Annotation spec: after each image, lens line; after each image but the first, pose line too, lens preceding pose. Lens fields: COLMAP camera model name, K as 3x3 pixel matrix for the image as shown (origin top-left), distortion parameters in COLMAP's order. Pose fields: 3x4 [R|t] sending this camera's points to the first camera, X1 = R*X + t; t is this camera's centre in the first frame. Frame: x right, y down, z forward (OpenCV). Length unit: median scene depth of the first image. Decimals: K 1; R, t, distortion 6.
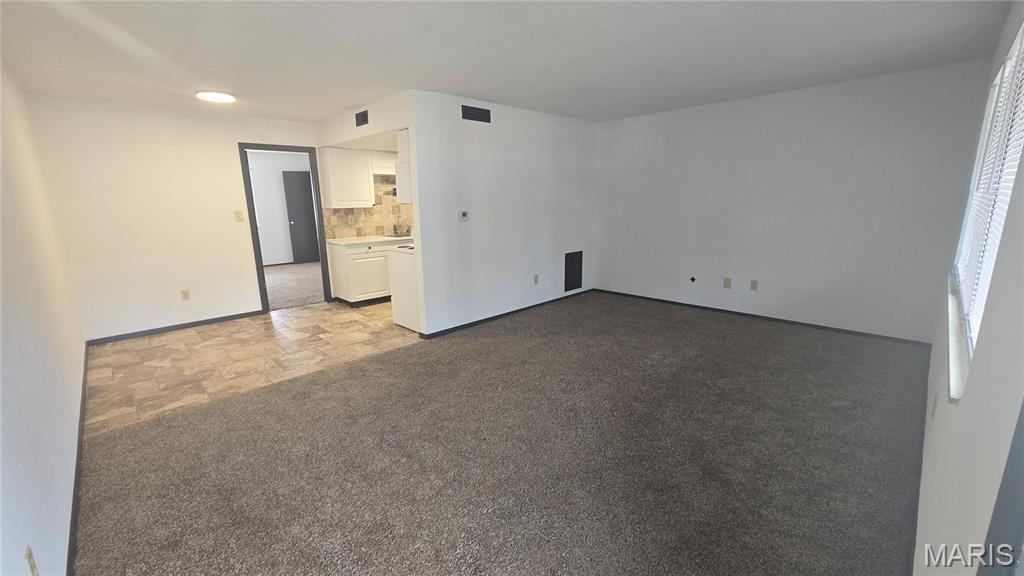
lens RADIAL K [[416.5, 0, 508.3], [0, 416.5, 287.5], [0, 0, 1]] dist [-0.002368, 0.001658]
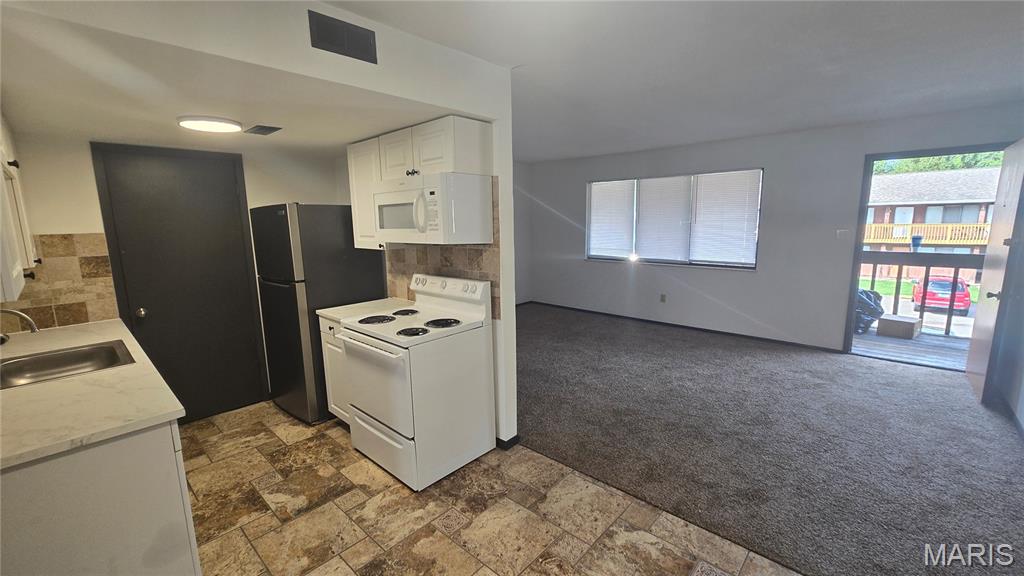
lens RADIAL K [[416.5, 0, 516.1], [0, 416.5, 282.9], [0, 0, 1]] dist [-0.002368, 0.001658]
pose [[-0.056366, -0.131656, 0.989692, -0.882209], [0.232339, 0.962324, 0.141248, -0.231252], [-0.971000, 0.237905, -0.023654, 1.026081]]
